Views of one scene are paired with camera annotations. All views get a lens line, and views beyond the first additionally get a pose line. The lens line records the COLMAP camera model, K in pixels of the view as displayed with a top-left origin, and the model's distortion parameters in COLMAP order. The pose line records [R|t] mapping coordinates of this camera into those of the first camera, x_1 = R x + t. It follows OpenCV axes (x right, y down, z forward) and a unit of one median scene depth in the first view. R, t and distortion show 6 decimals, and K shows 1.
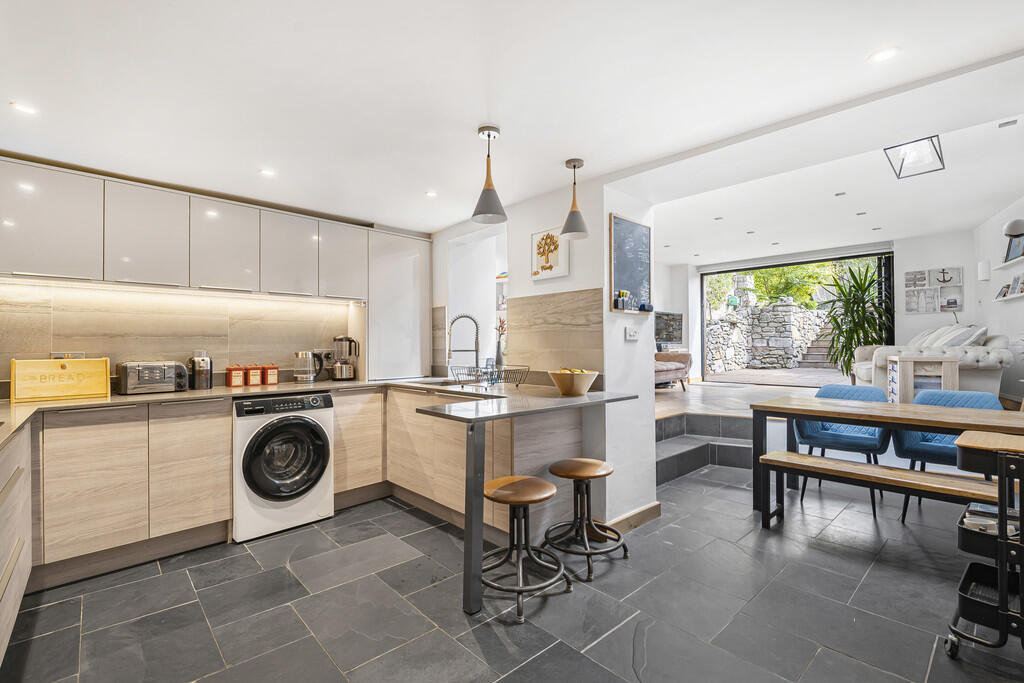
lens RADIAL K [[455.0, 0, 511.7], [0, 455.0, 337.7], [0, 0, 1]] dist [-0.013351, -0.002716]
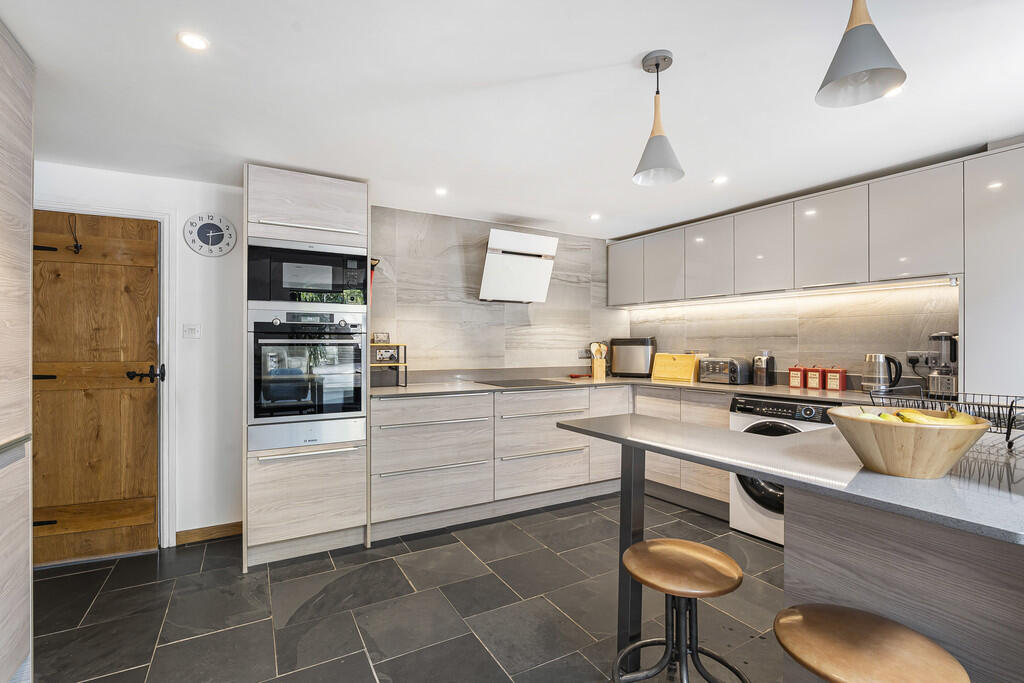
lens RADIAL K [[455.0, 0, 513.7], [0, 455.0, 345.0], [0, 0, 1]] dist [-0.013351, -0.002716]
pose [[-0.209116, 0.004389, -0.977881, 0.238083], [0.014265, 0.999897, 0.001438, 0.002999], [0.977787, -0.013648, -0.209157, 0.305732]]
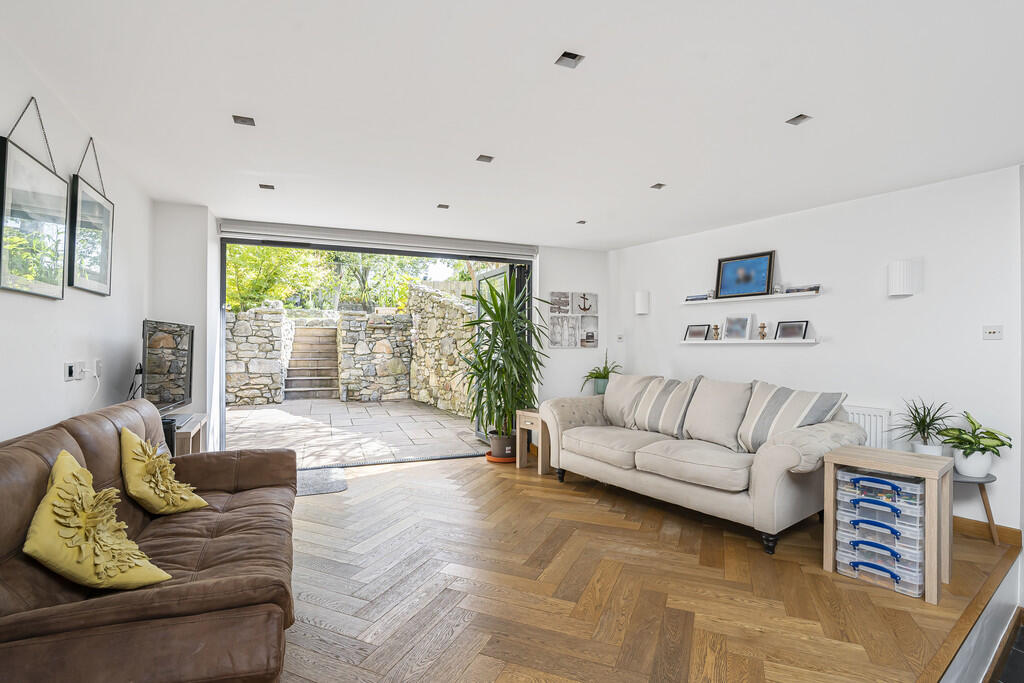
lens RADIAL K [[476.8, 0, 514.6], [0, 476.8, 346.8], [0, 0, 1]] dist [-0.030996, 0.000327]
pose [[0.356897, 0.004967, 0.934131, 0.125555], [-0.020388, 0.999789, 0.002473, -0.057891], [-0.933921, -0.019928, 0.356923, 0.809438]]
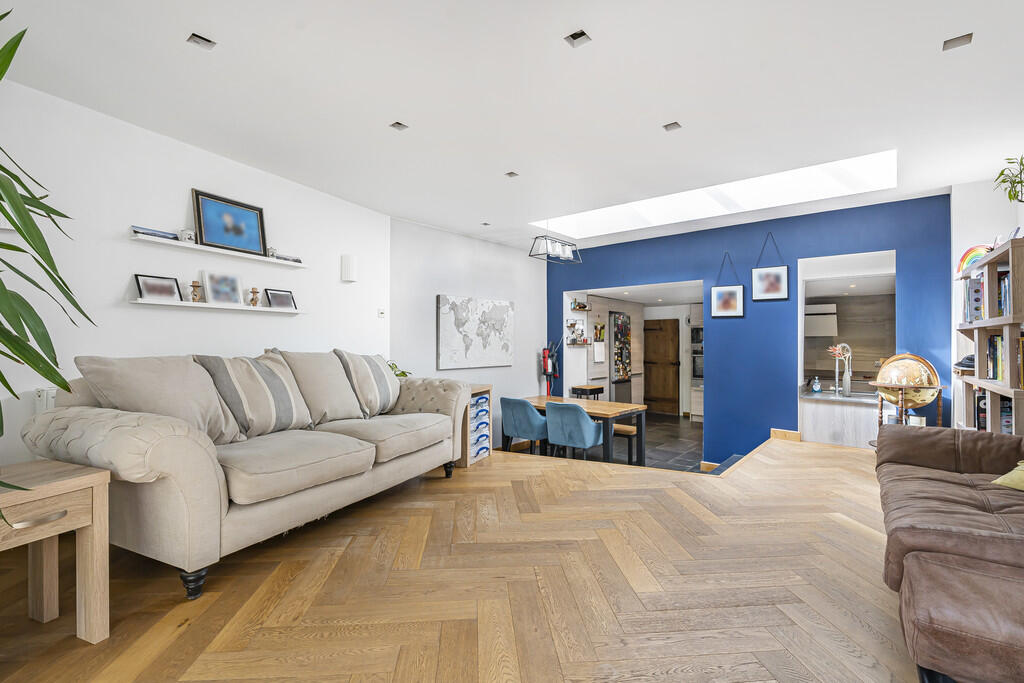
lens RADIAL K [[455.0, 0, 515.0], [0, 455.0, 337.4], [0, 0, 1]] dist [-0.013351, -0.002716]
pose [[-0.992001, -0.000037, -0.126232, 0.601737], [0.003184, 0.999674, -0.025319, -0.022989], [0.126192, -0.025519, -0.991678, 1.281868]]
